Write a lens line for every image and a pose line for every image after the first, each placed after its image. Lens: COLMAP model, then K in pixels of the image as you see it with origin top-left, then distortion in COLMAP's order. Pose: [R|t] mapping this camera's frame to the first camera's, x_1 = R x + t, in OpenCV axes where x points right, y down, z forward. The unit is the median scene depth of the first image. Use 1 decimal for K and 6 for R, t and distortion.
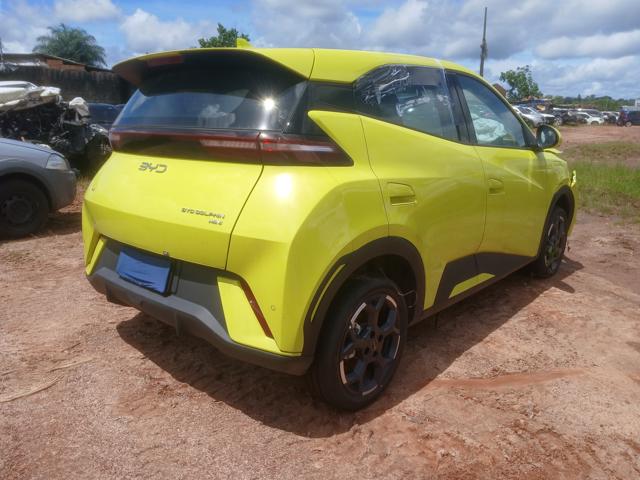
lens RADIAL K [[487.2, 0, 320.0], [0, 487.2, 240.0], [0, 0, 1]] dist [0.041089, -0.090305]
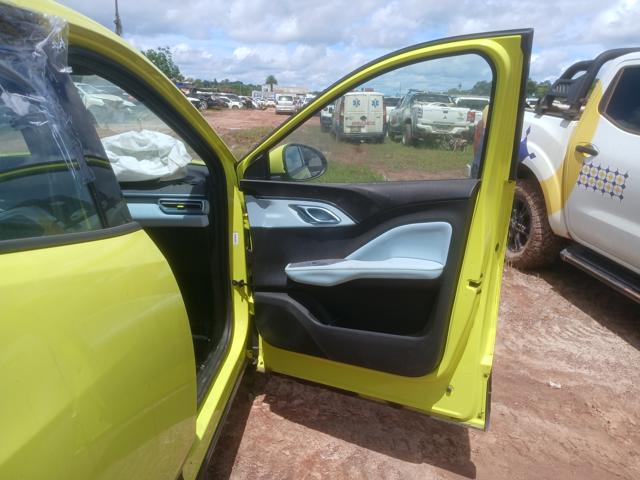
lens RADIAL K [[495.2, 0, 320.0], [0, 495.2, 240.0], [0, 0, 1]] dist [0.040659, -0.125803]
pose [[0.783446, -0.144880, 0.604336, 0.016391], [0.125306, 0.989300, 0.074727, -0.017185], [-0.608696, 0.017182, 0.793217, 0.053525]]
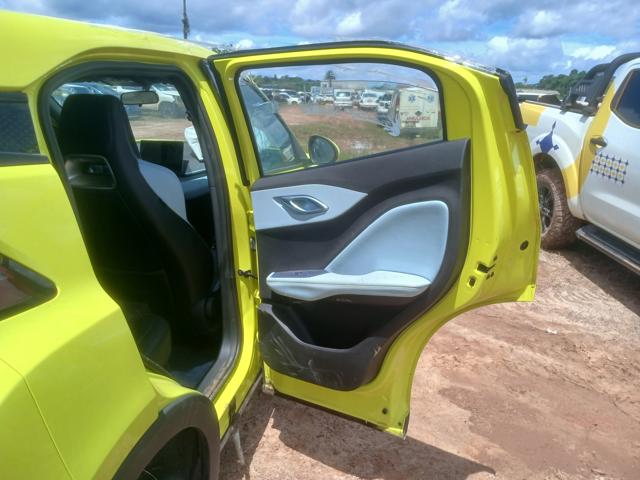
lens RADIAL K [[495.2, 0, 320.0], [0, 495.2, 240.0], [0, 0, 1]] dist [0.040659, -0.125803]
pose [[0.848535, -0.128034, 0.513416, 0.002964], [0.106806, 0.991756, 0.070800, -0.012970], [-0.518248, -0.005241, 0.855214, 0.032681]]
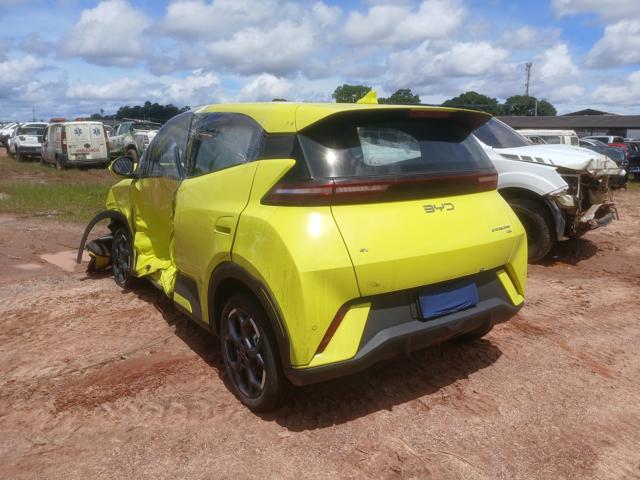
lens RADIAL K [[495.2, 0, 320.0], [0, 495.2, 240.0], [0, 0, 1]] dist [0.040659, -0.125803]
pose [[0.232828, -0.200995, 0.951521, -0.102501], [0.229144, 0.962201, 0.147182, -0.020912], [-0.945137, 0.183768, 0.270084, 0.065820]]
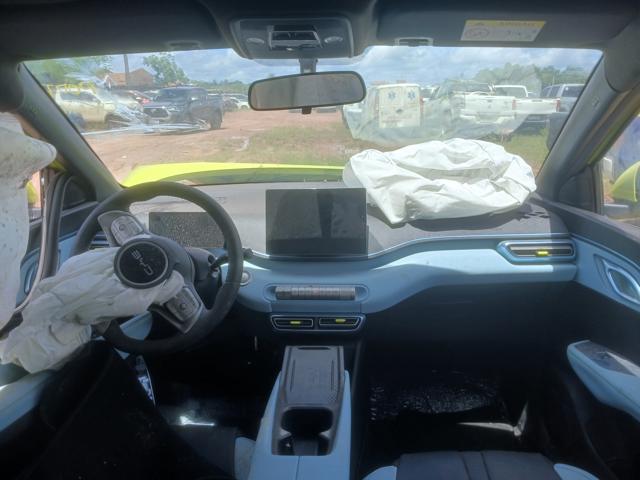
lens RADIAL K [[499.8, 0, 320.0], [0, 499.8, 240.0], [0, 0, 1]] dist [0.062183, -0.228049]
pose [[0.784672, -0.182146, 0.592548, 0.002732], [0.169702, 0.982461, 0.077279, -0.025923], [-0.596231, 0.039918, 0.801820, 0.090075]]
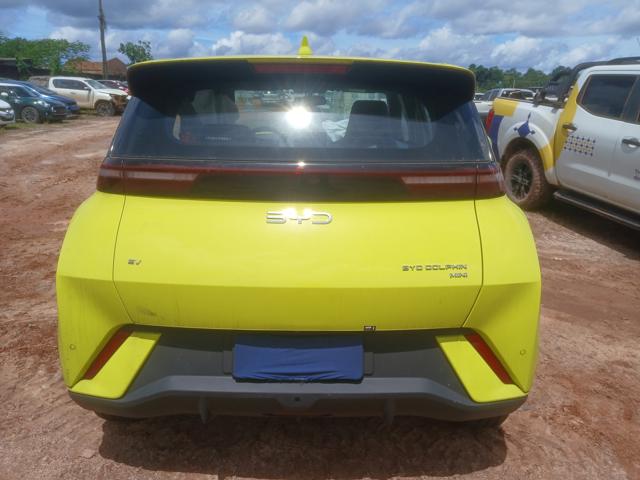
lens RADIAL K [[495.2, 0, 320.0], [0, 495.2, 240.0], [0, 0, 1]] dist [0.040659, -0.125803]
pose [[0.745655, -0.177267, 0.642320, -0.053871], [0.148047, 0.983944, 0.099684, -0.012535], [-0.649678, 0.020764, 0.759926, 0.029130]]
